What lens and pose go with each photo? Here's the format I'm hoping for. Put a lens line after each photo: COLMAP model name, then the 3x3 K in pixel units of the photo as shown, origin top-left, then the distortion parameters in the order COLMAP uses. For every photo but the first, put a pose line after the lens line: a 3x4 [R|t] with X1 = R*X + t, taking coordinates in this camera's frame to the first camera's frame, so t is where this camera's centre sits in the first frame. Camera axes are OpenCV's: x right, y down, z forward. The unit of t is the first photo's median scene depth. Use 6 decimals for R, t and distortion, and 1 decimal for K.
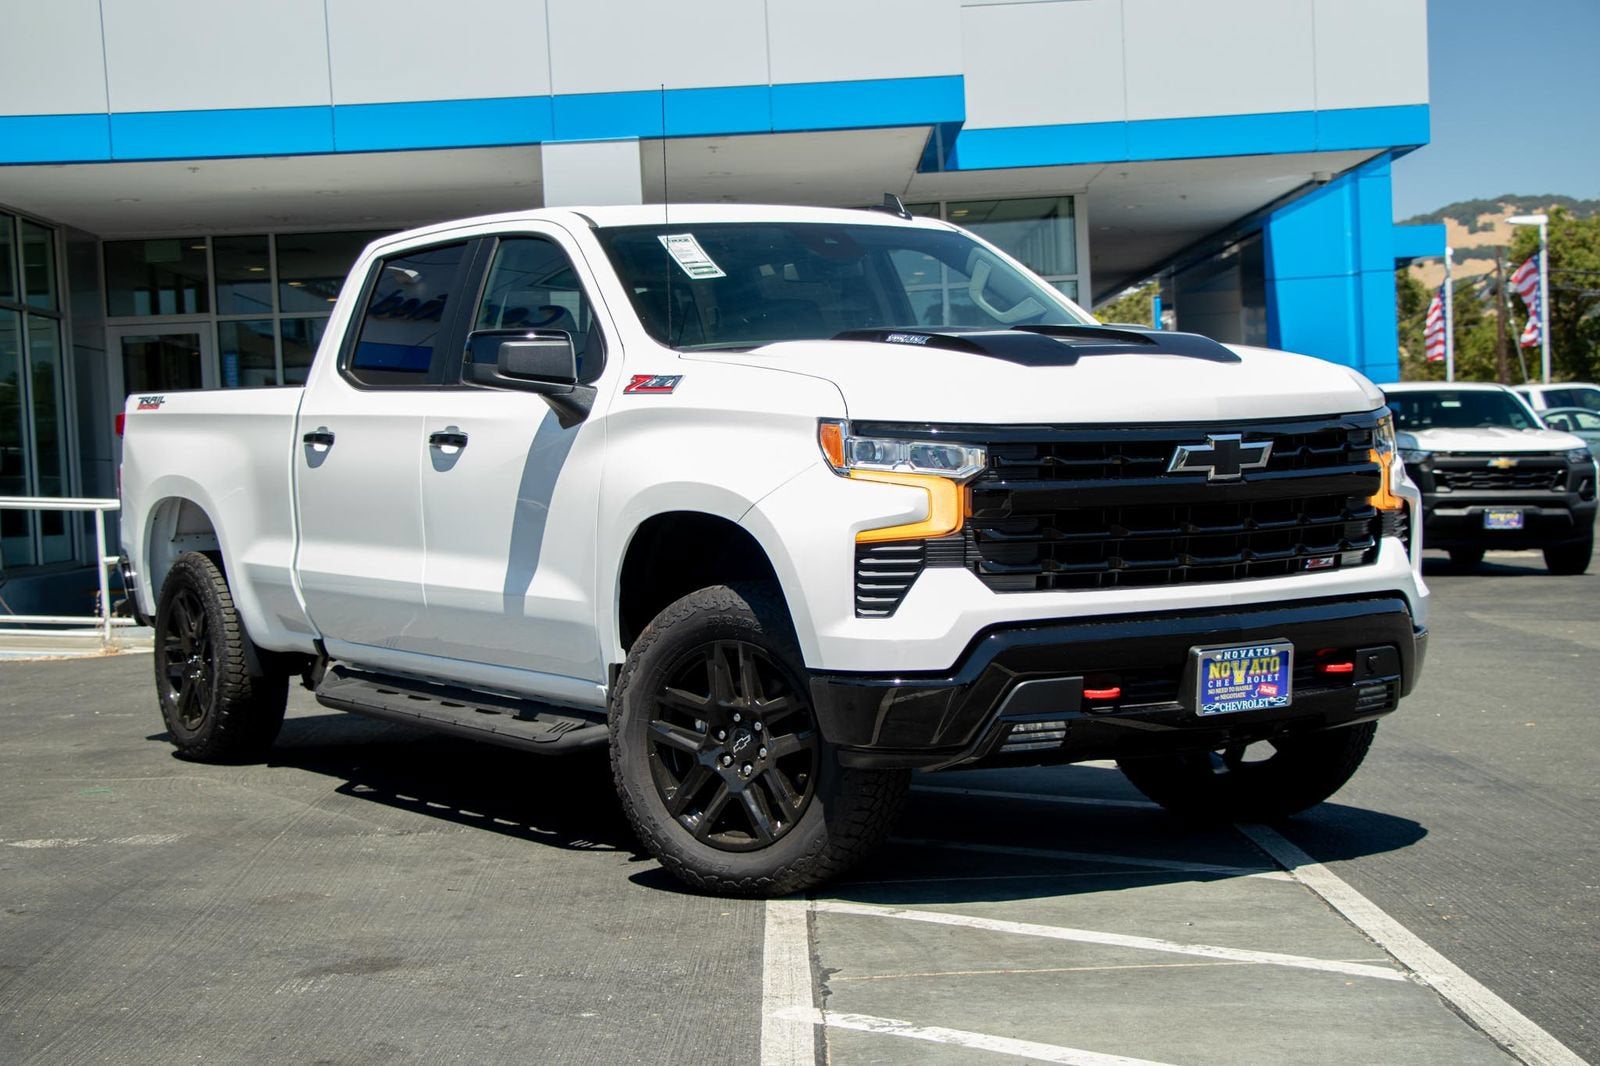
lens RADIAL K [[2575.1, 0, 797.6], [0, 2575.1, 559.7], [0, 0, 1]] dist [0.197565, 0.000000]
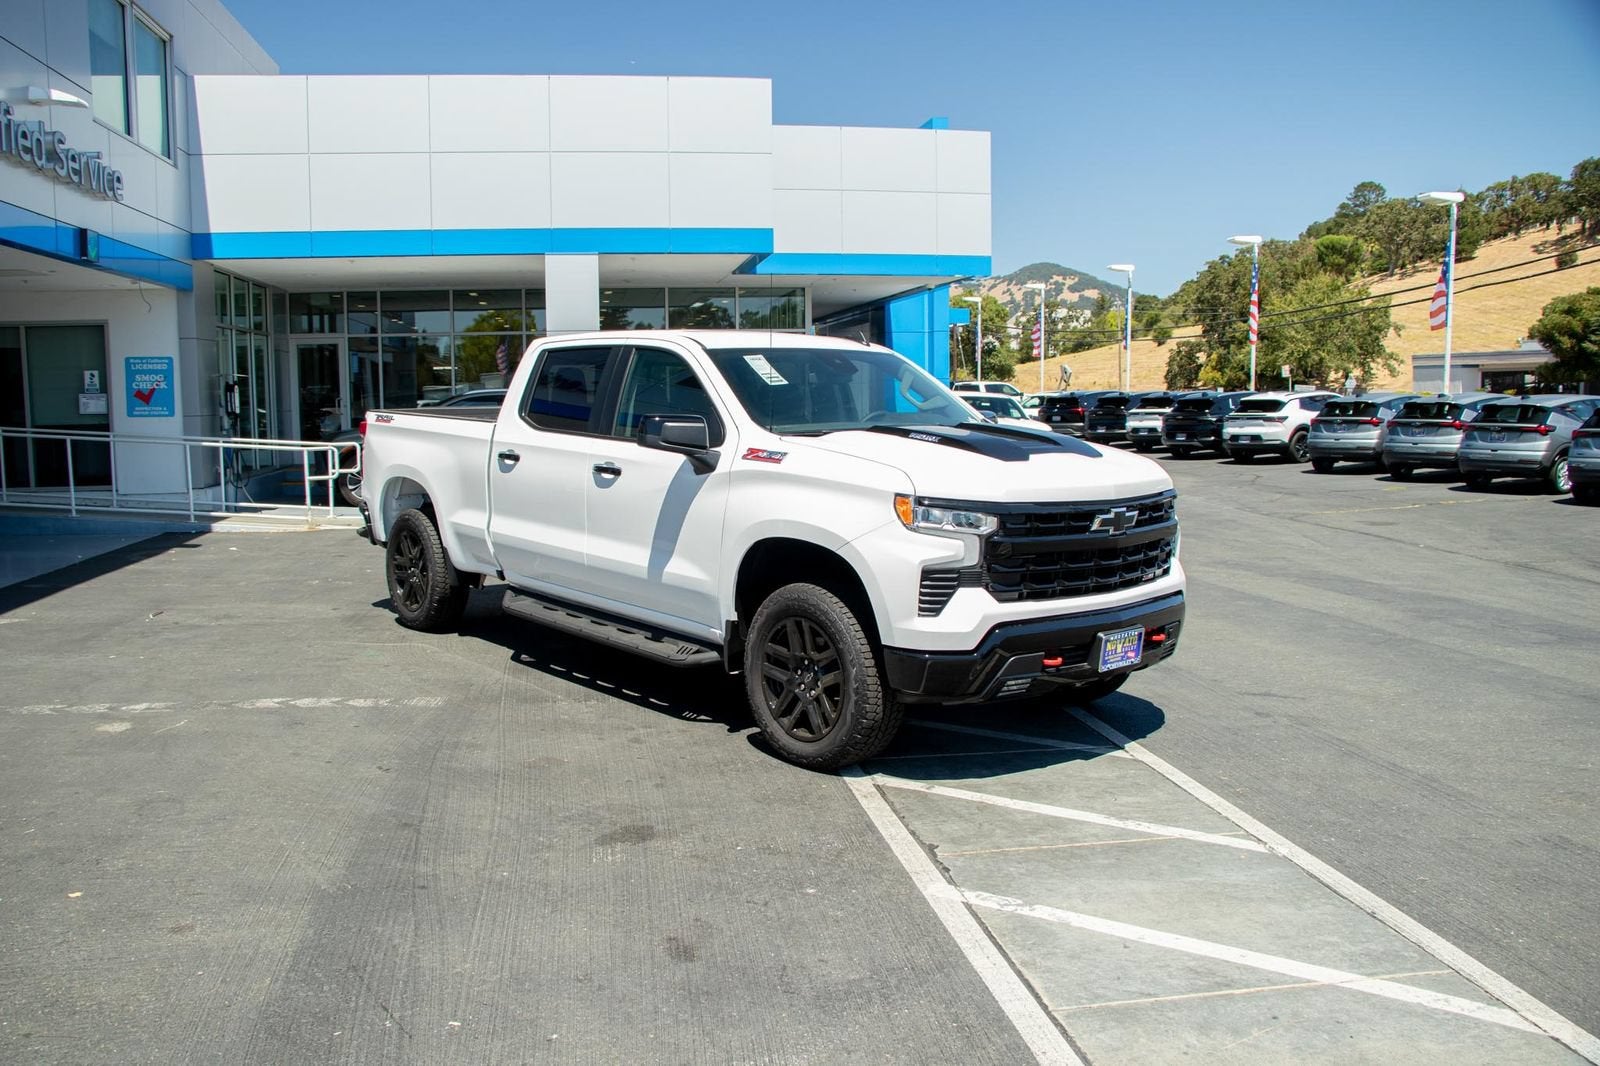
lens RADIAL K [[1294.7, 0, 772.2], [0, 1294.7, 531.9], [0, 0, 1]] dist [-0.152835, 0.100334]
pose [[0.989596, 0.023262, 0.141982, -0.175800], [-0.032663, 0.997399, 0.064245, -0.076559], [-0.140119, -0.068214, 0.987782, 0.186325]]
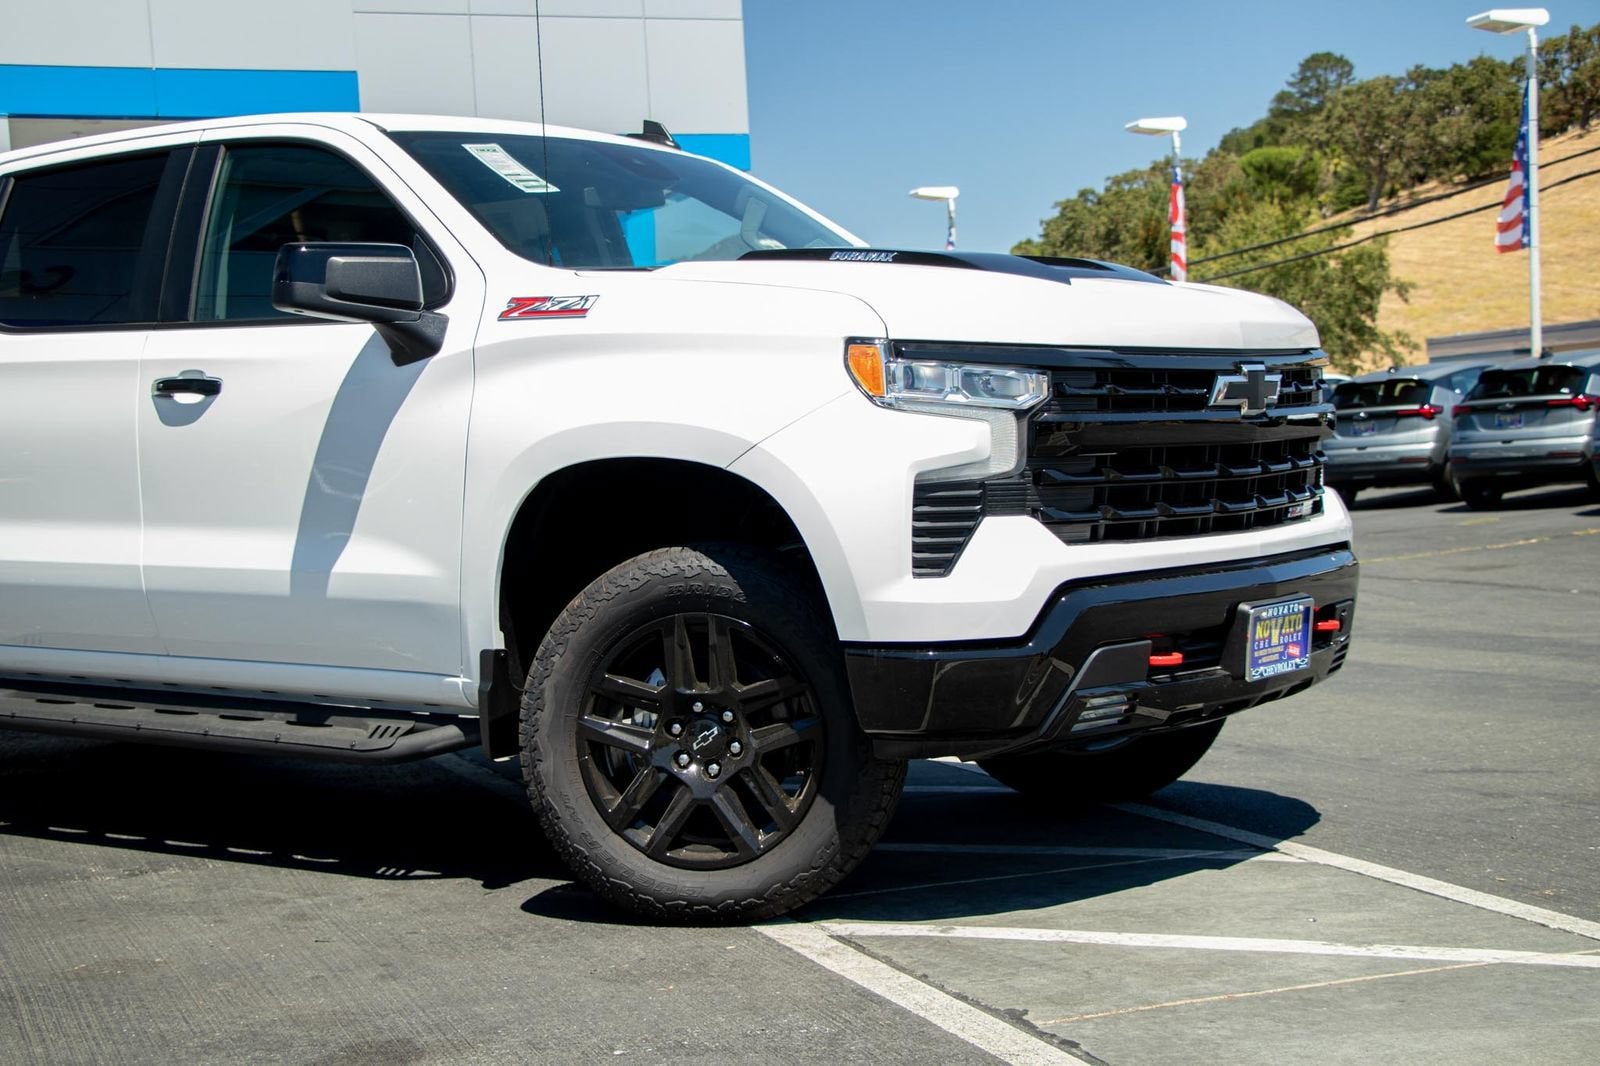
lens RADIAL K [[2333.6, 0, 776.0], [0, 2333.6, 542.8], [0, 0, 1]] dist [0.112830, 0.000000]
pose [[0.941337, -0.016338, 0.337073, -0.252211], [0.021006, 0.999727, -0.010206, 0.016940], [-0.336814, 0.016688, 0.941423, 0.287607]]
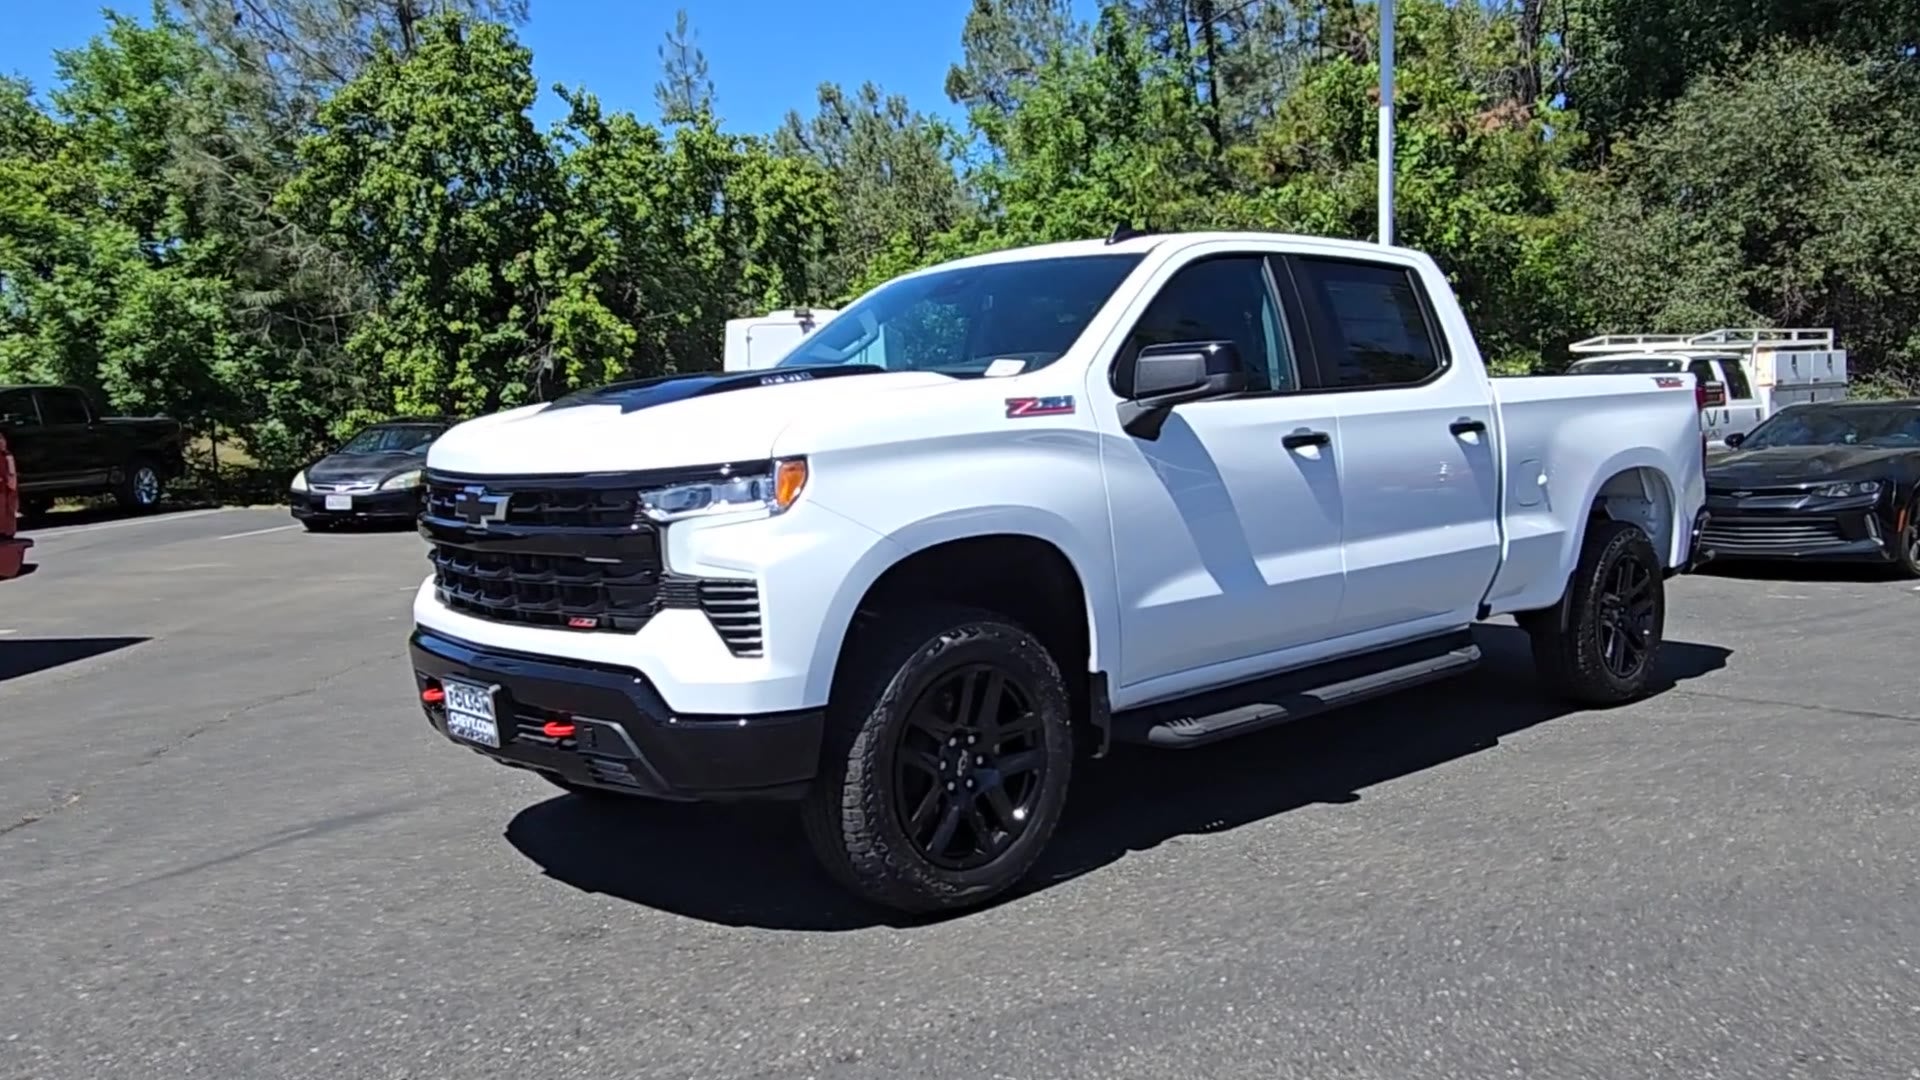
lens RADIAL K [[1474.9, 0, 963.9], [0, 1474.9, 530.6], [0, 0, 1]] dist [0.011622, -0.007954]
pose [[0.181299, 0.098941, -0.978438, 0.785150], [-0.026782, 0.995054, 0.095659, -0.092241], [0.983063, 0.008862, 0.183052, 1.050848]]
